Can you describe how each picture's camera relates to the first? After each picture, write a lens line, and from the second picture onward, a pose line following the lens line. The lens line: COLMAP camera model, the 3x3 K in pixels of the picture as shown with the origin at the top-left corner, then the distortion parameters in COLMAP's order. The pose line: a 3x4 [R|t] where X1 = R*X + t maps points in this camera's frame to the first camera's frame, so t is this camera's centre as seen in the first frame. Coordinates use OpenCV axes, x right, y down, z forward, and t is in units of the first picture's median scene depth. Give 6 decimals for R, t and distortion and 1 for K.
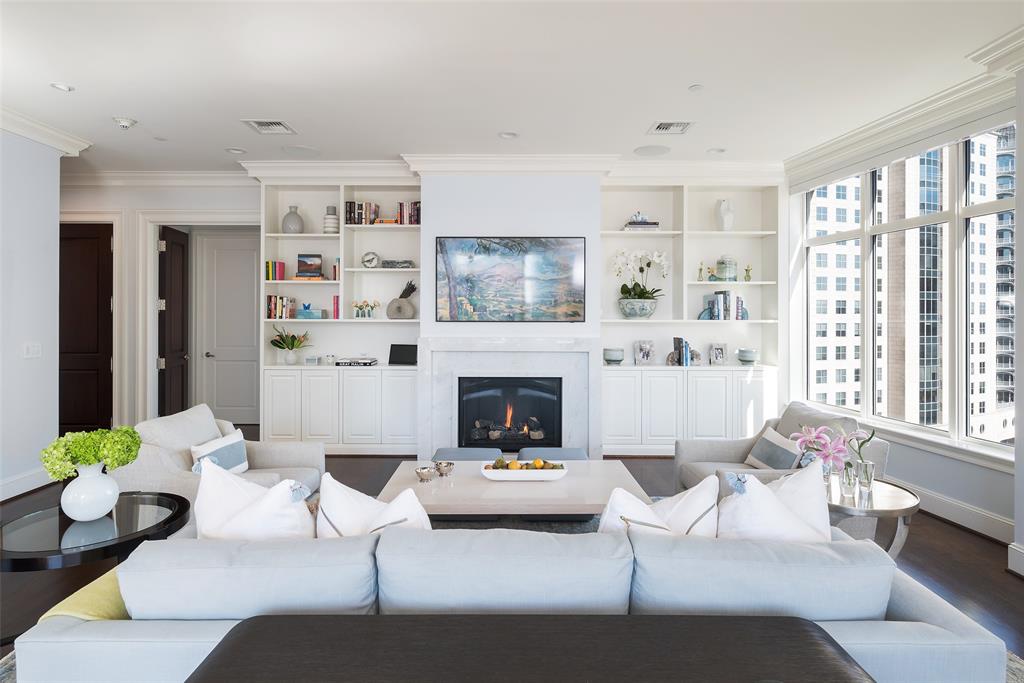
lens RADIAL K [[543.1, 0, 515.6], [0, 543.1, 313.7], [0, 0, 1]] dist [-0.001693, 0.001012]
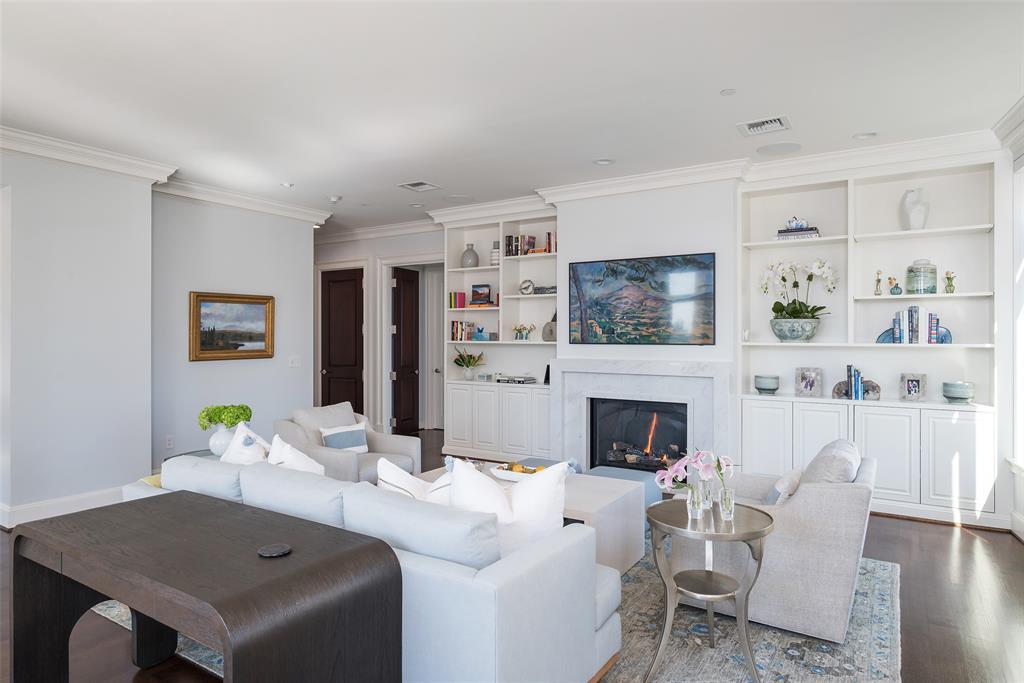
lens RADIAL K [[607.9, 0, 513.6], [0, 607.9, 338.8], [0, 0, 1]] dist [-0.007807, -0.001441]
pose [[0.841940, 0.000571, -0.539571, 0.374311], [0.001892, 0.999990, 0.004011, 0.000072], [0.539568, -0.004398, 0.841931, -0.045619]]
